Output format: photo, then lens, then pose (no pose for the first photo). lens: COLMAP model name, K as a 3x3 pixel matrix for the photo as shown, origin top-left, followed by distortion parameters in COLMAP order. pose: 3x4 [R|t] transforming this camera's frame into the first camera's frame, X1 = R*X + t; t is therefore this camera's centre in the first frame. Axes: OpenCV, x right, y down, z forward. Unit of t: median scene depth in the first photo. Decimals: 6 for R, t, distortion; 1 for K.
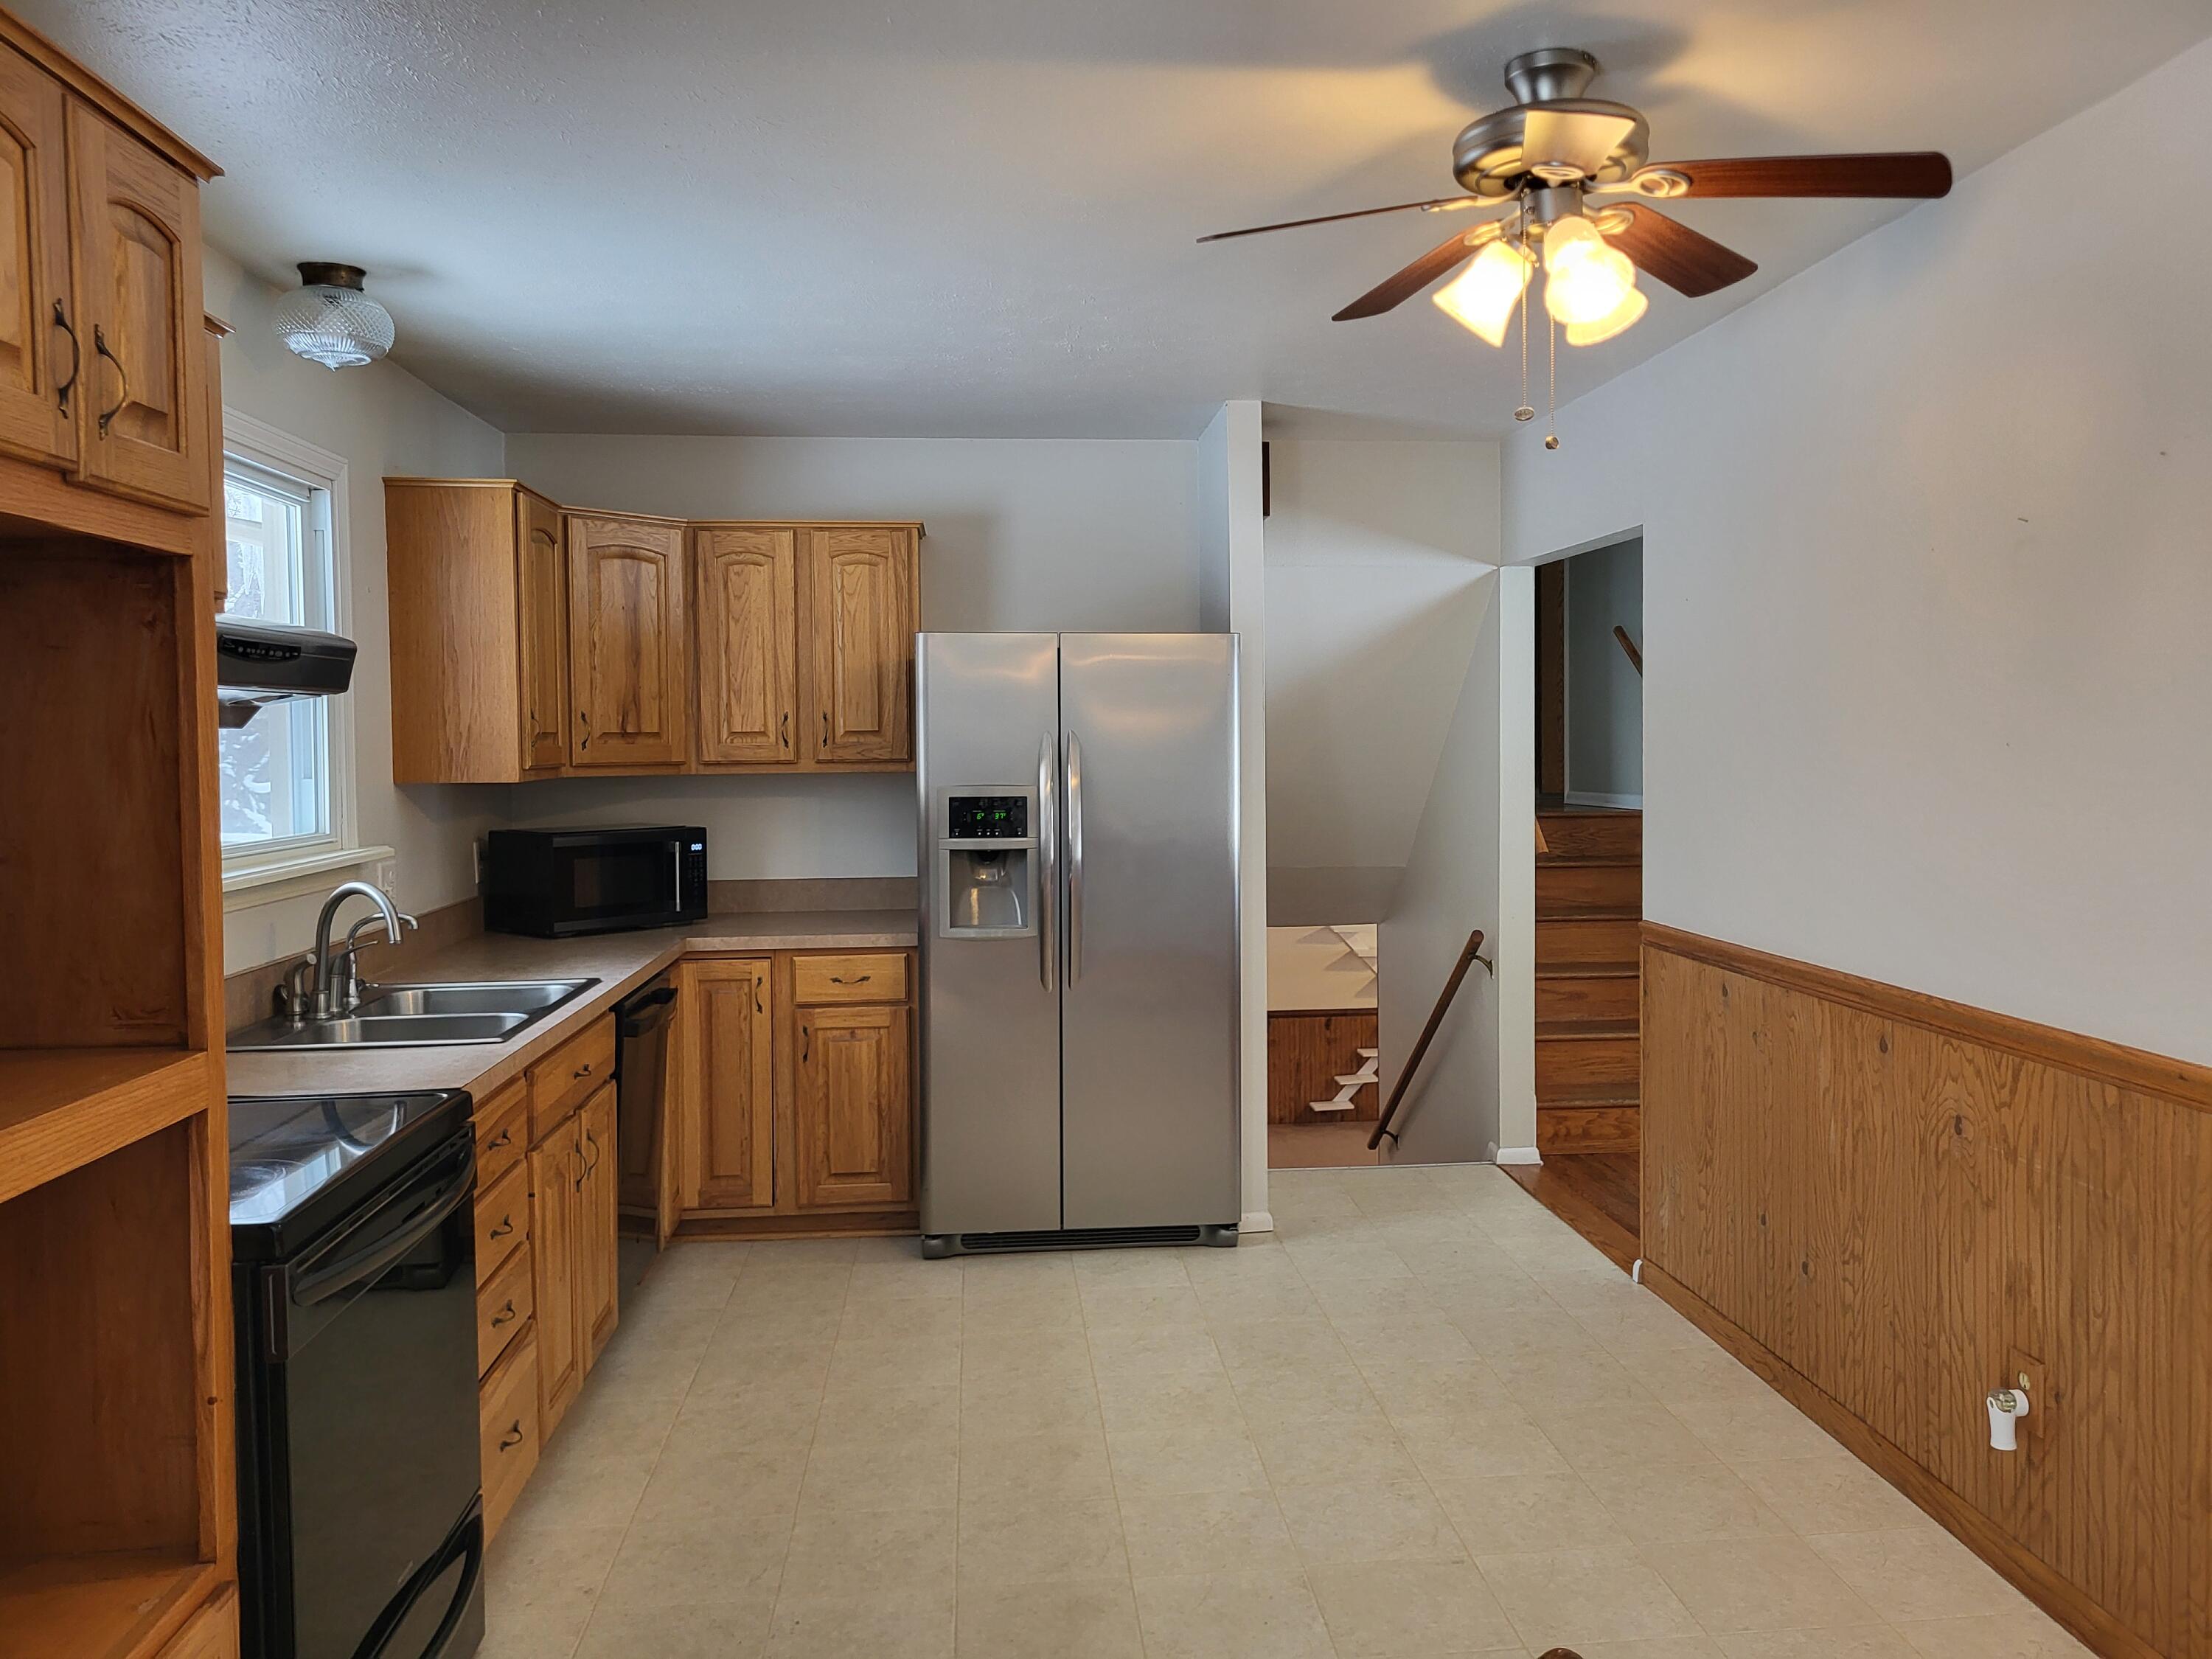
lens RADIAL K [[1666.4, 0, 1145.6], [0, 1666.4, 808.9], [0, 0, 1]] dist [0.049234, -0.038693]
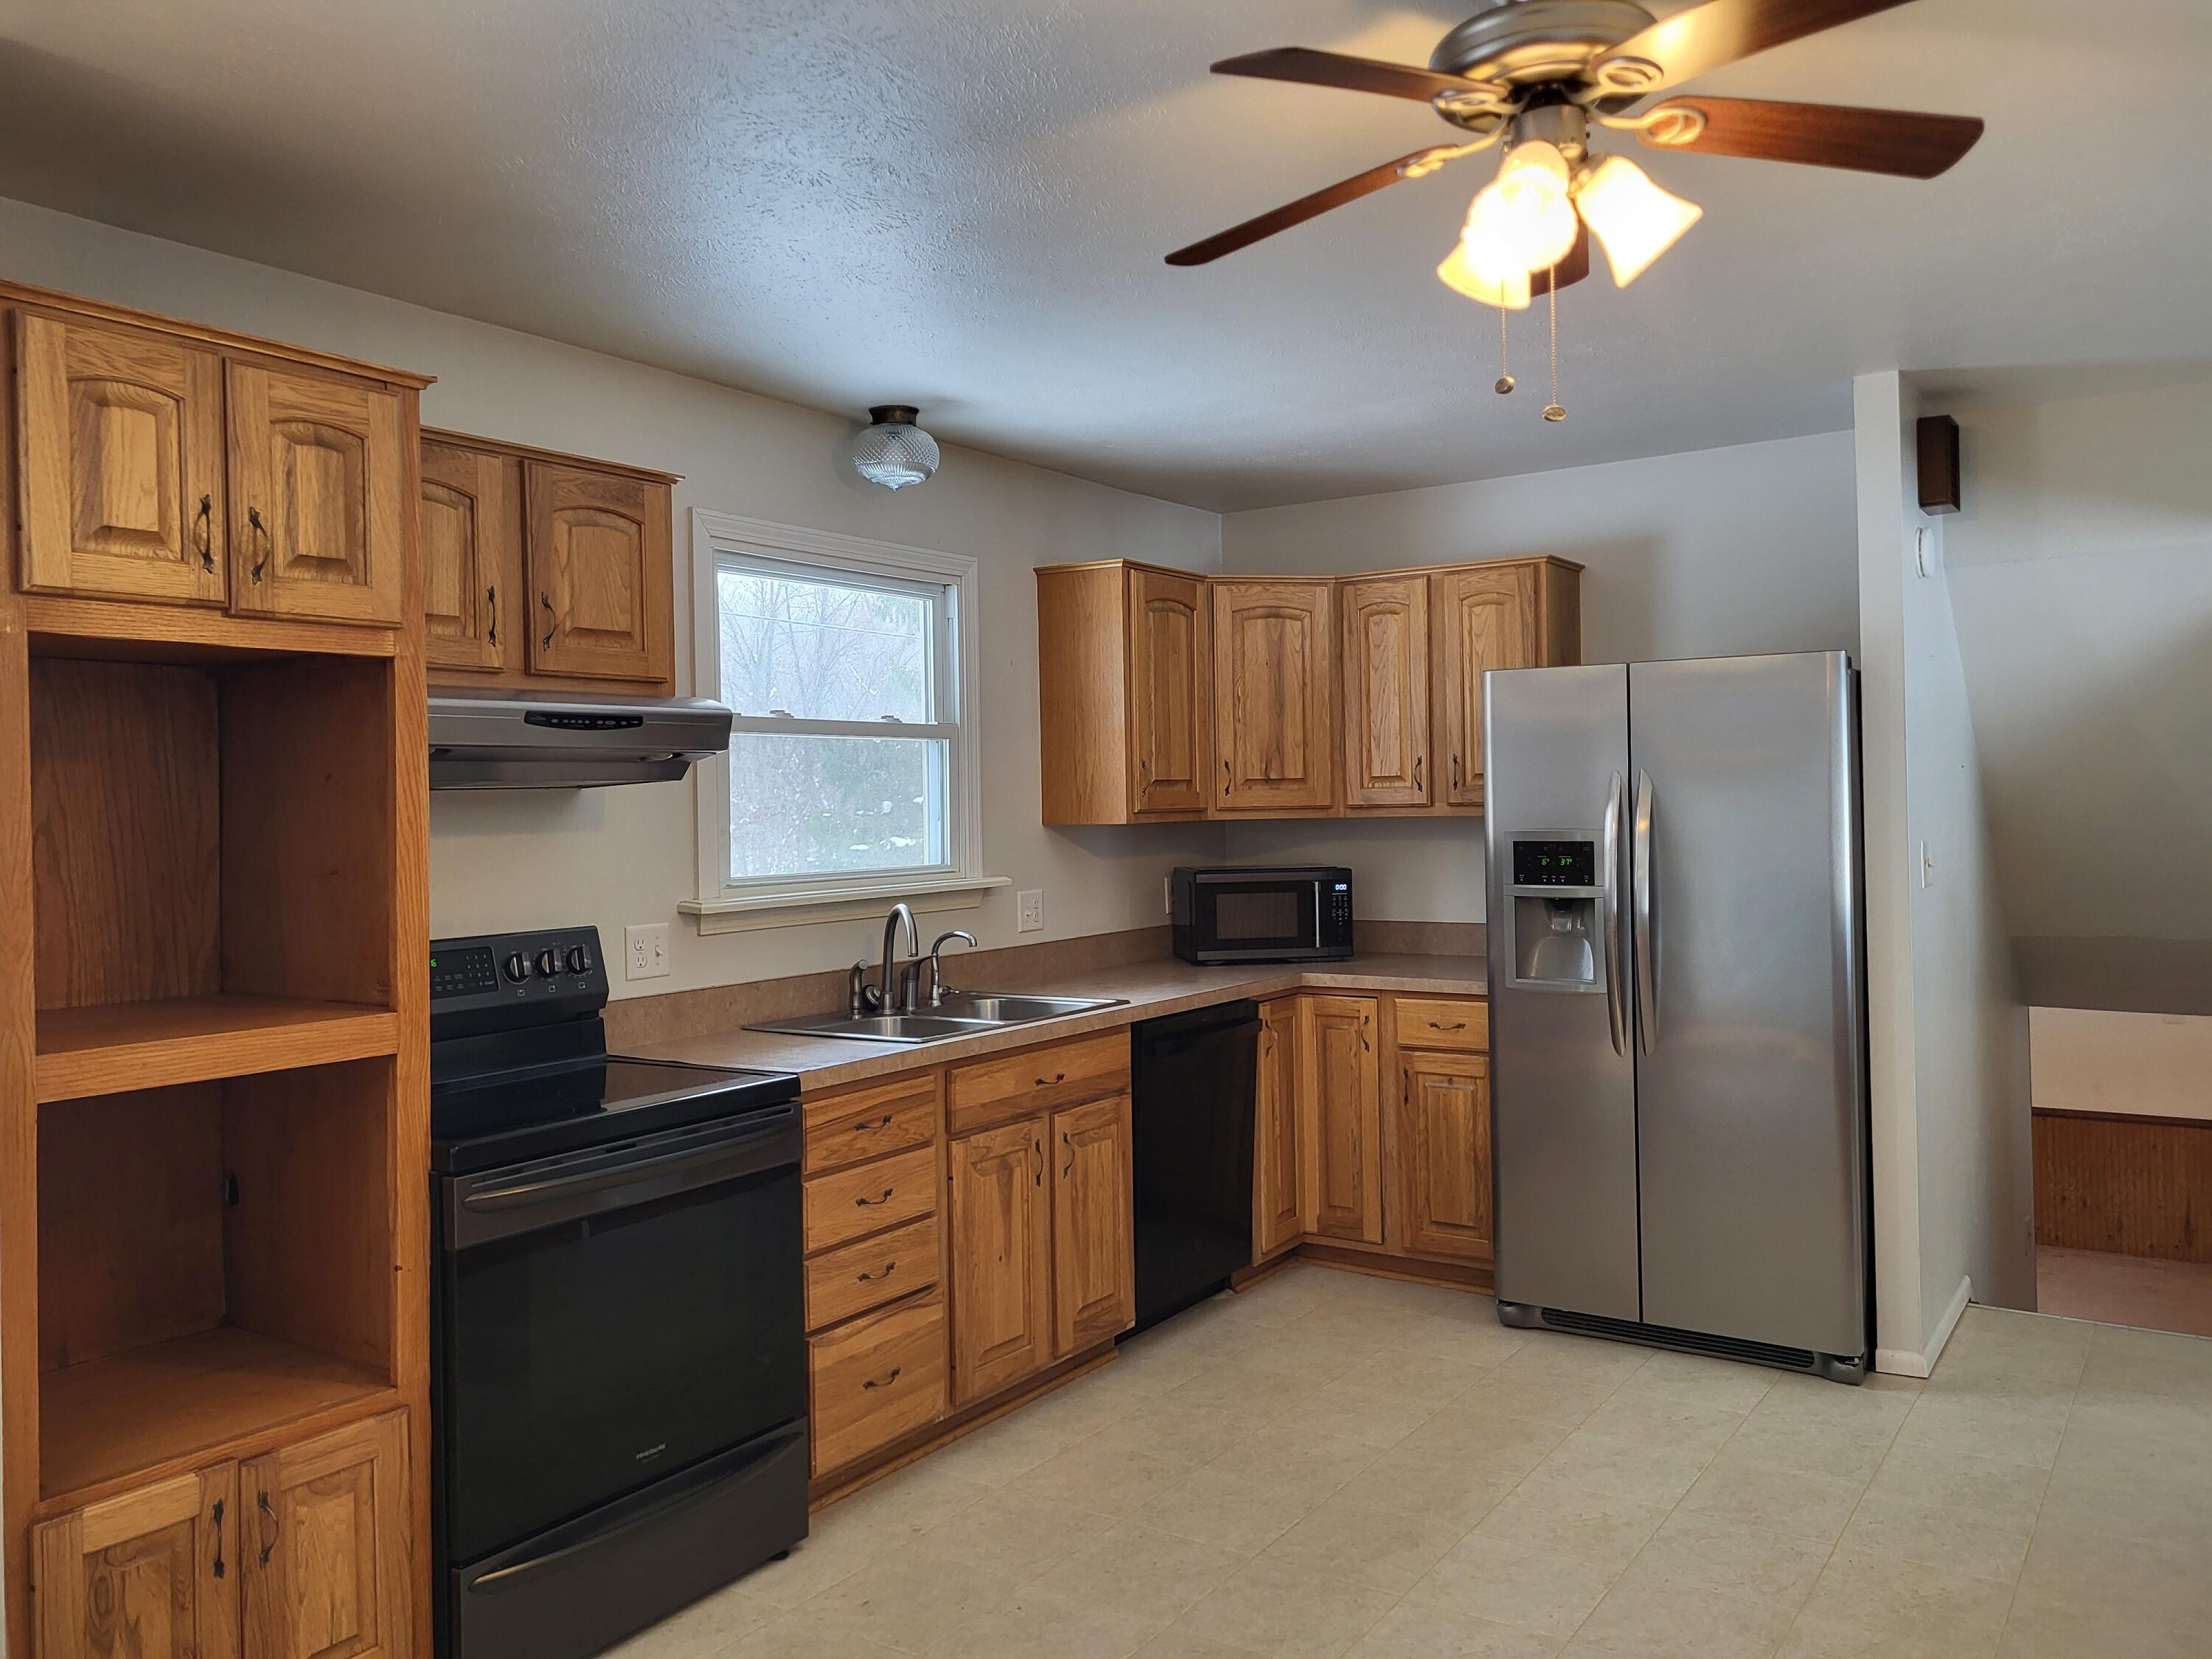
lens RADIAL K [[1666.4, 0, 1158.1], [0, 1666.4, 800.9], [0, 0, 1]] dist [0.049234, -0.038693]
pose [[0.778719, -0.006216, -0.627341, 0.315412], [-0.014617, 0.999500, -0.028047, -0.000181], [0.627202, 0.031011, 0.778239, 0.122943]]
